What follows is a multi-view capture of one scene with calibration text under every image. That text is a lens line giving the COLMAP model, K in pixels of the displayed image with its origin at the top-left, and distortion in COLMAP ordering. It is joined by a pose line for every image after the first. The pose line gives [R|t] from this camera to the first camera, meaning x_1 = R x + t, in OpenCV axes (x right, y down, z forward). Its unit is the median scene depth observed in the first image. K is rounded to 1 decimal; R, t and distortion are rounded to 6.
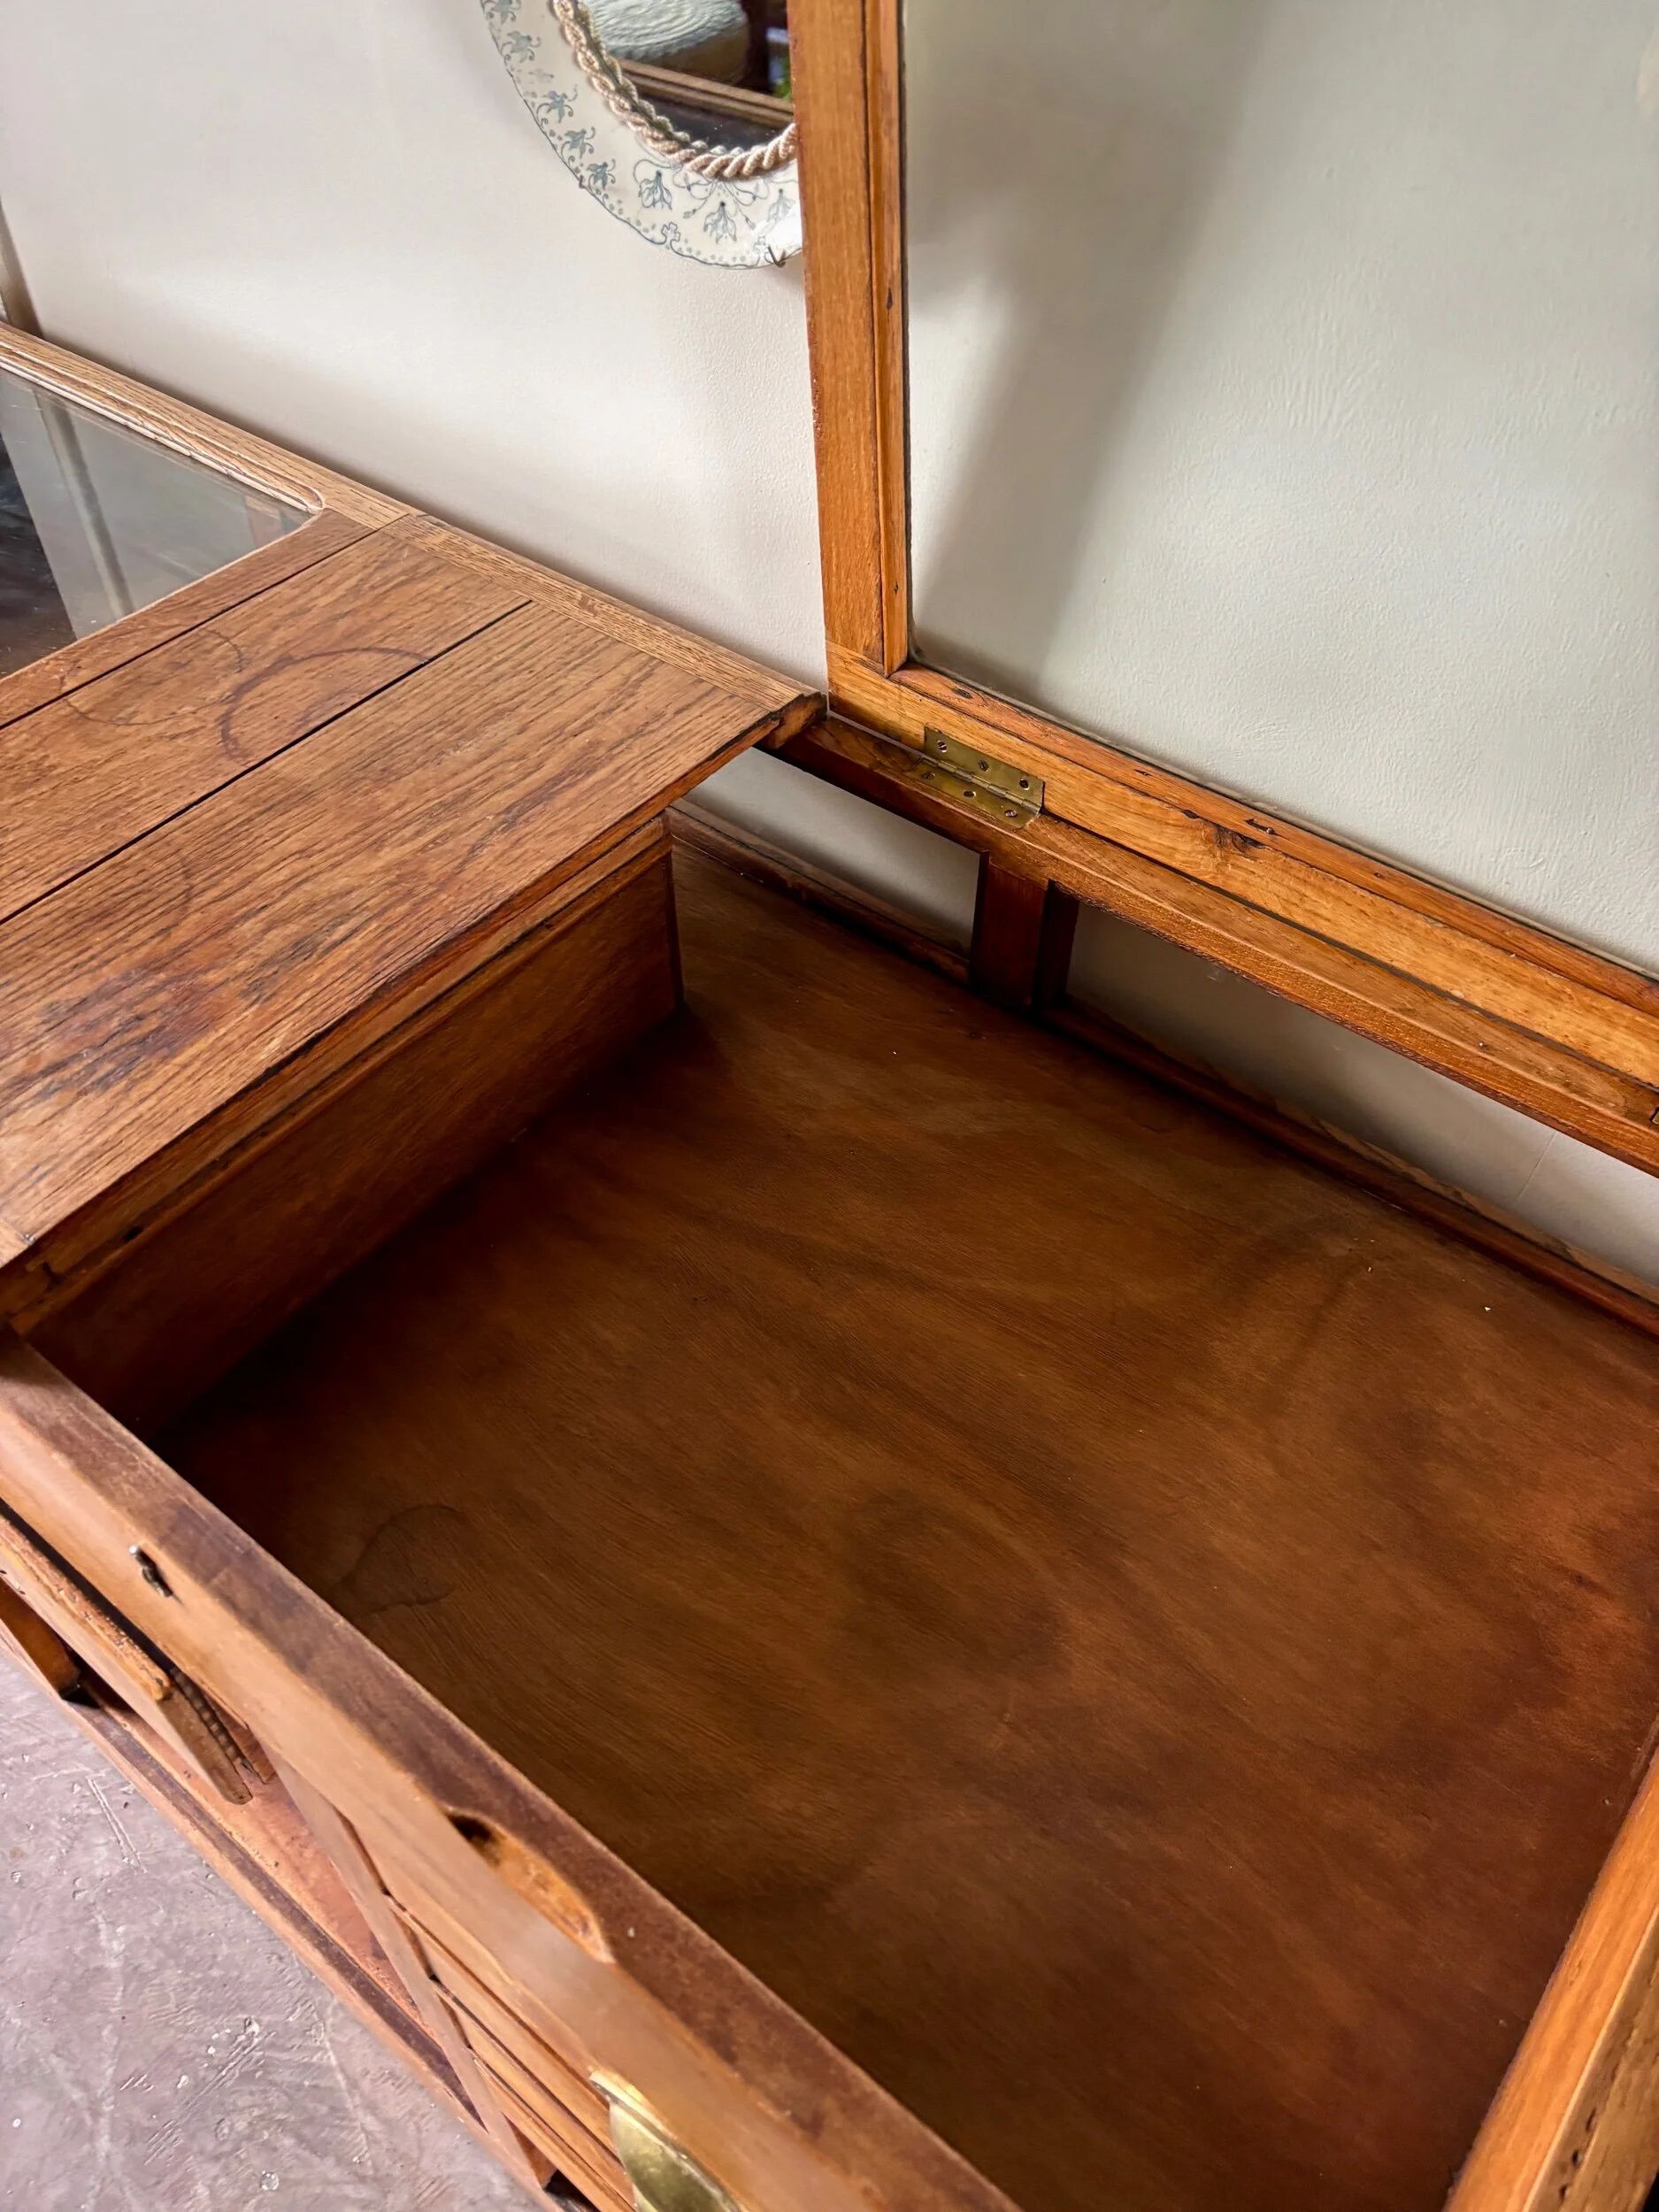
lens RADIAL K [[1685.2, 0, 841.4], [0, 1685.2, 1109.6], [0, 0, 1]] dist [0.022690, -0.012115]
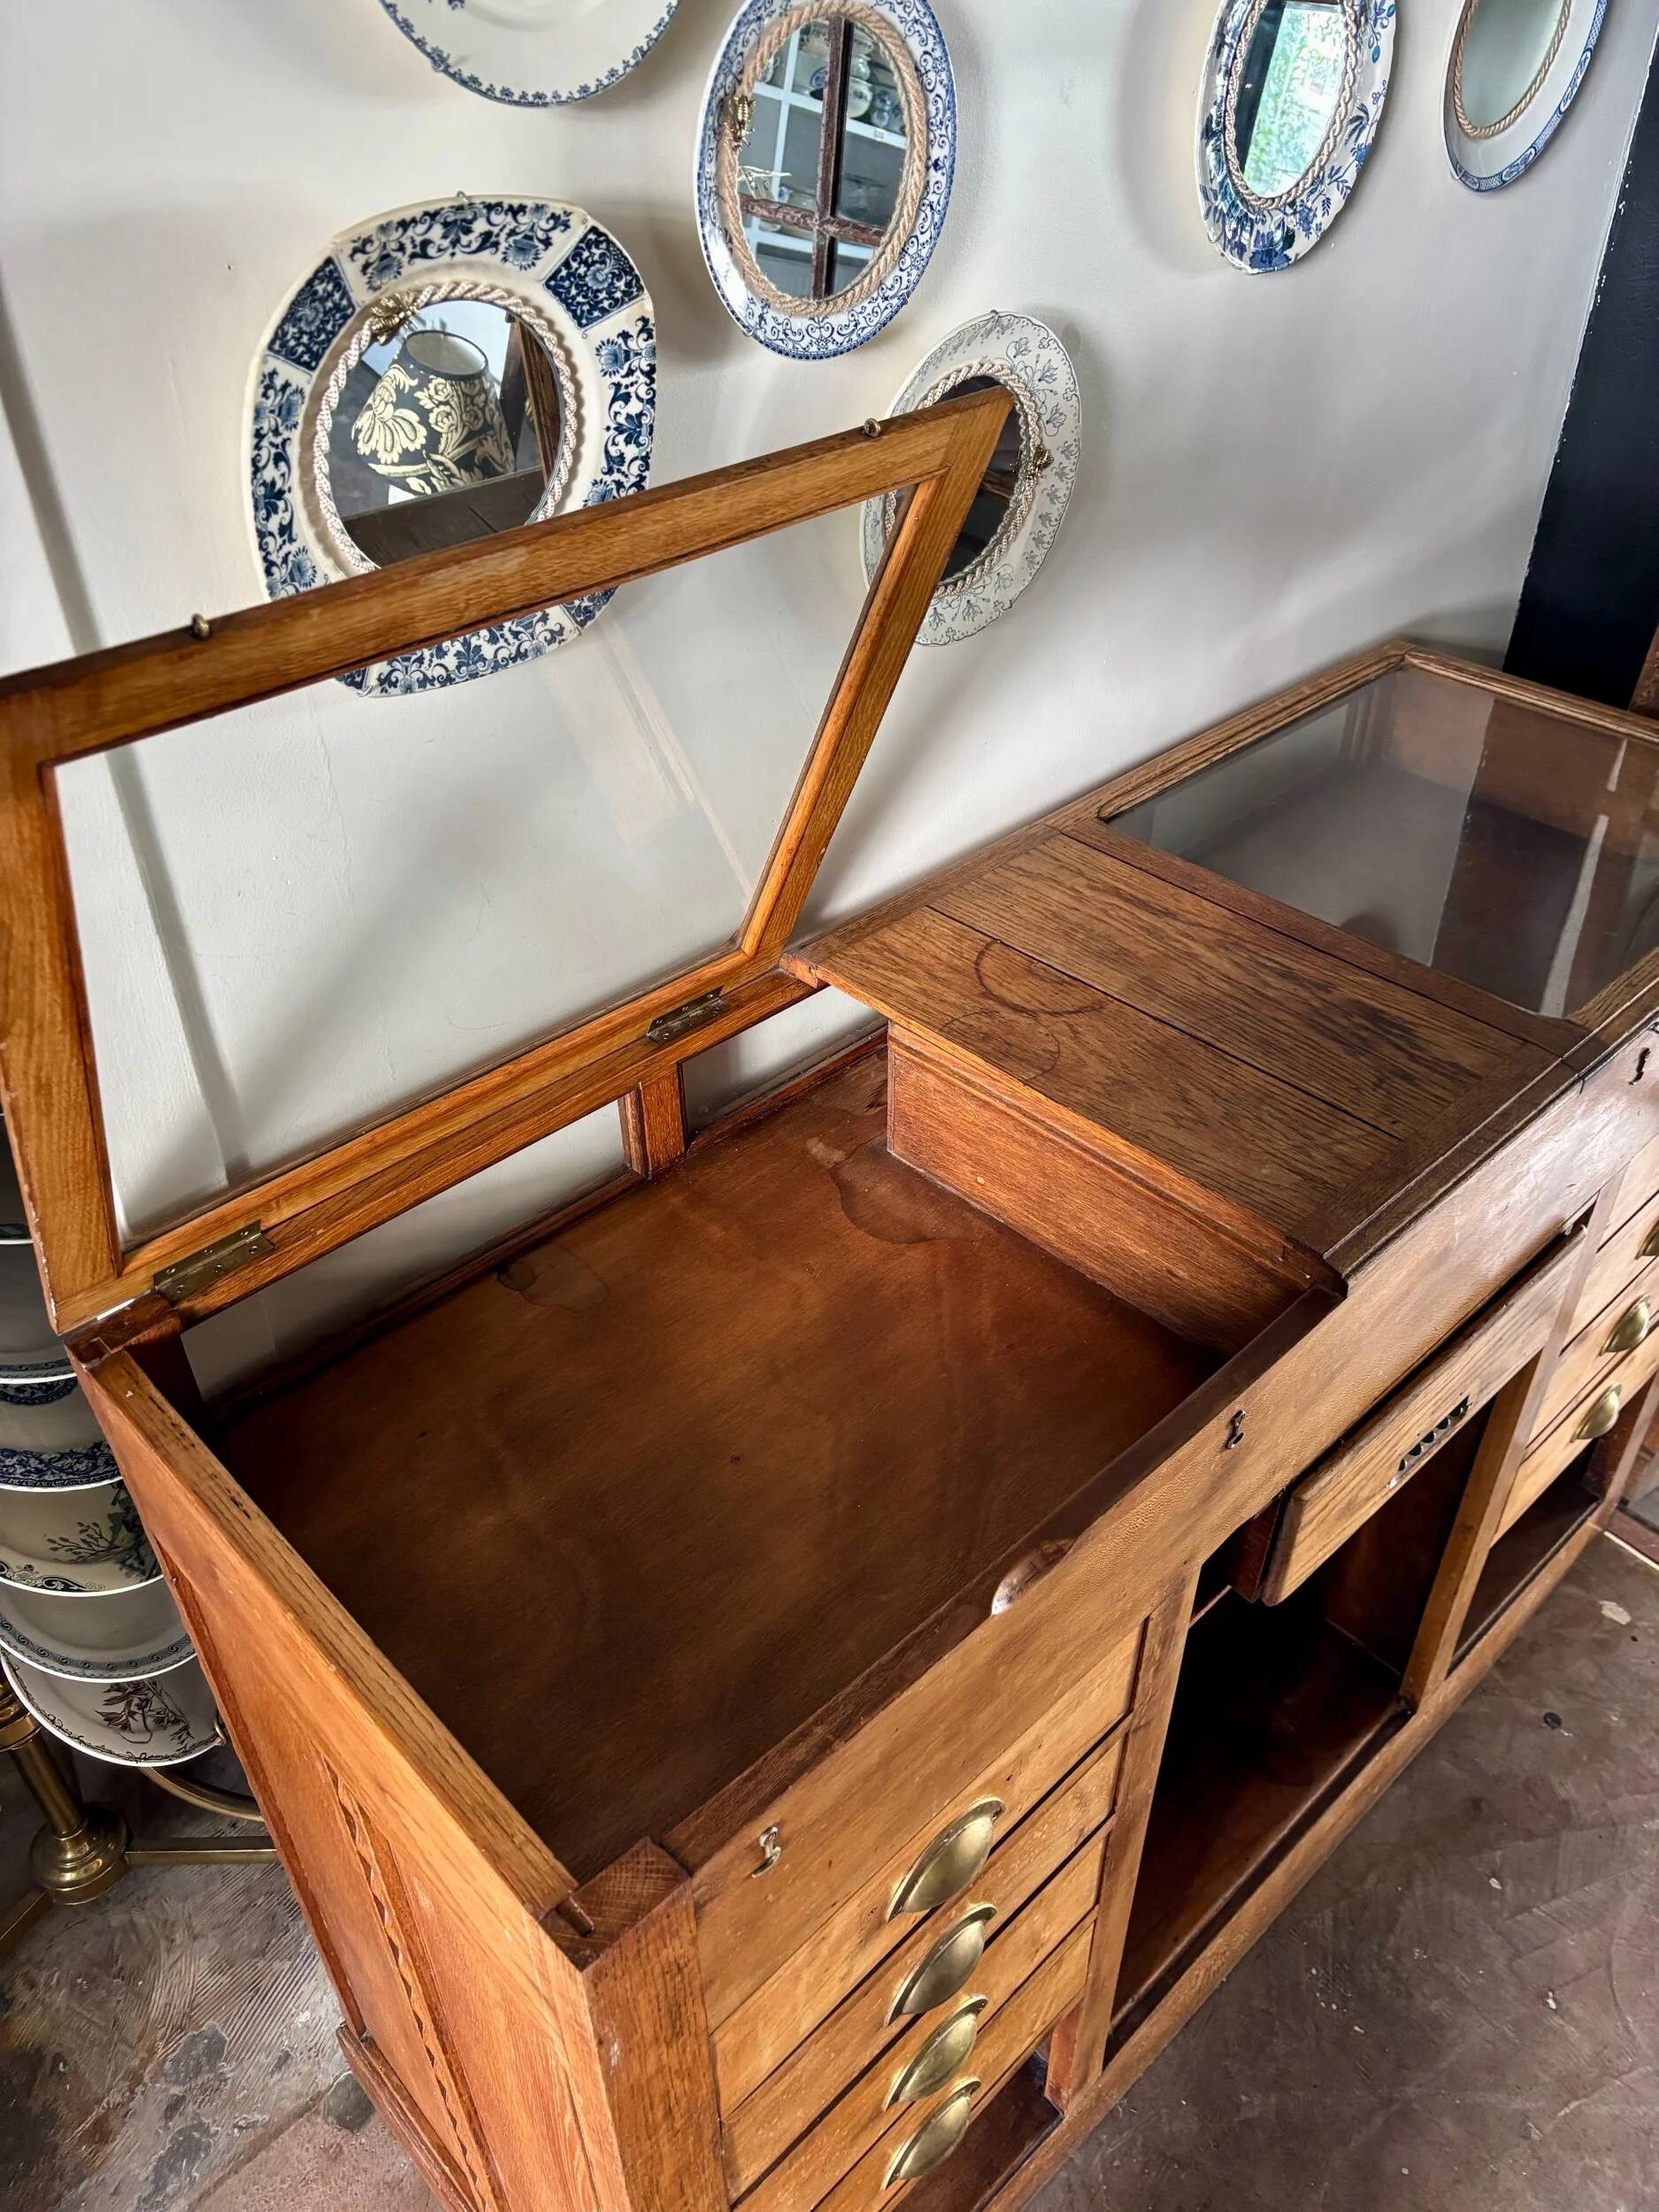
lens RADIAL K [[1673.7, 0, 829.5], [0, 1673.7, 1106.0], [0, 0, 1]] dist [0.051152, -0.055984]
pose [[0.158692, -0.618947, 0.769234, -1.654780], [0.740780, 0.589717, 0.321681, -0.843525], [-0.652735, 0.518785, 0.552087, 0.385000]]
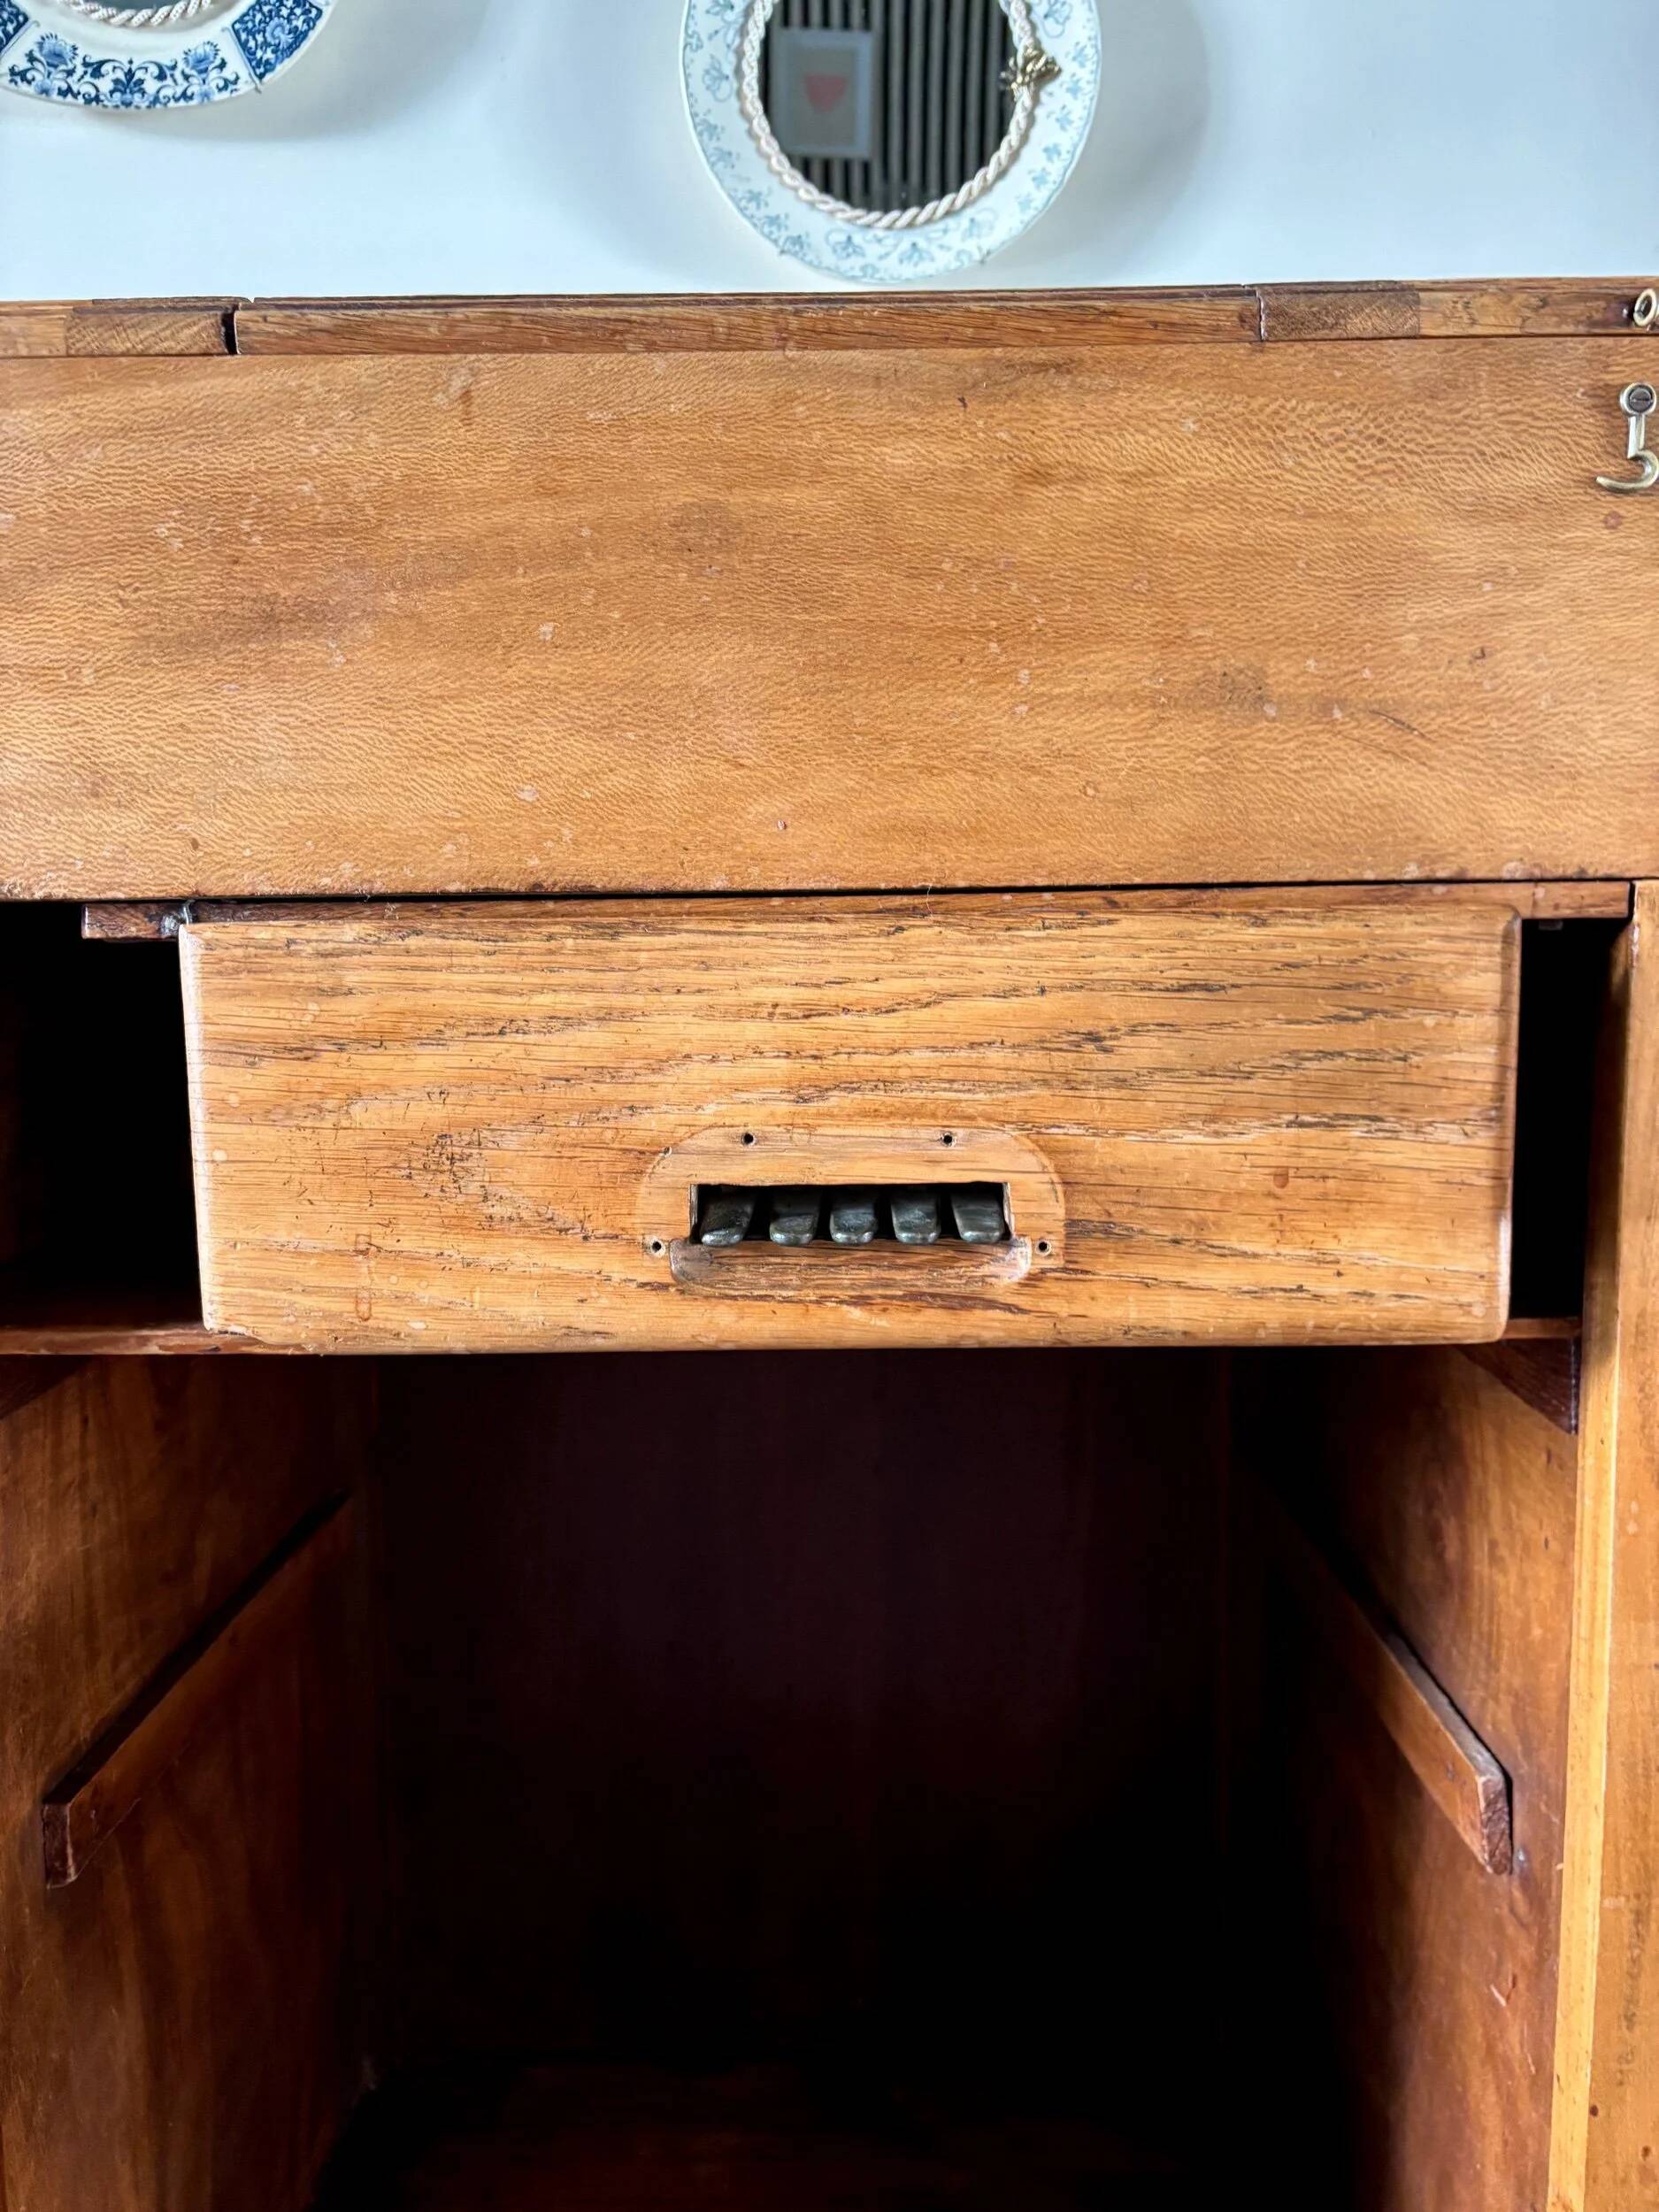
lens RADIAL K [[1685.8, 0, 833.3], [0, 1685.8, 1139.5], [0, 0, 1]] dist [0.048784, -0.080874]
pose [[0.792728, -0.094136, 0.602263, -0.914421], [0.467169, 0.728498, -0.501042, 0.554137], [-0.391581, 0.678549, 0.621478, 0.647210]]
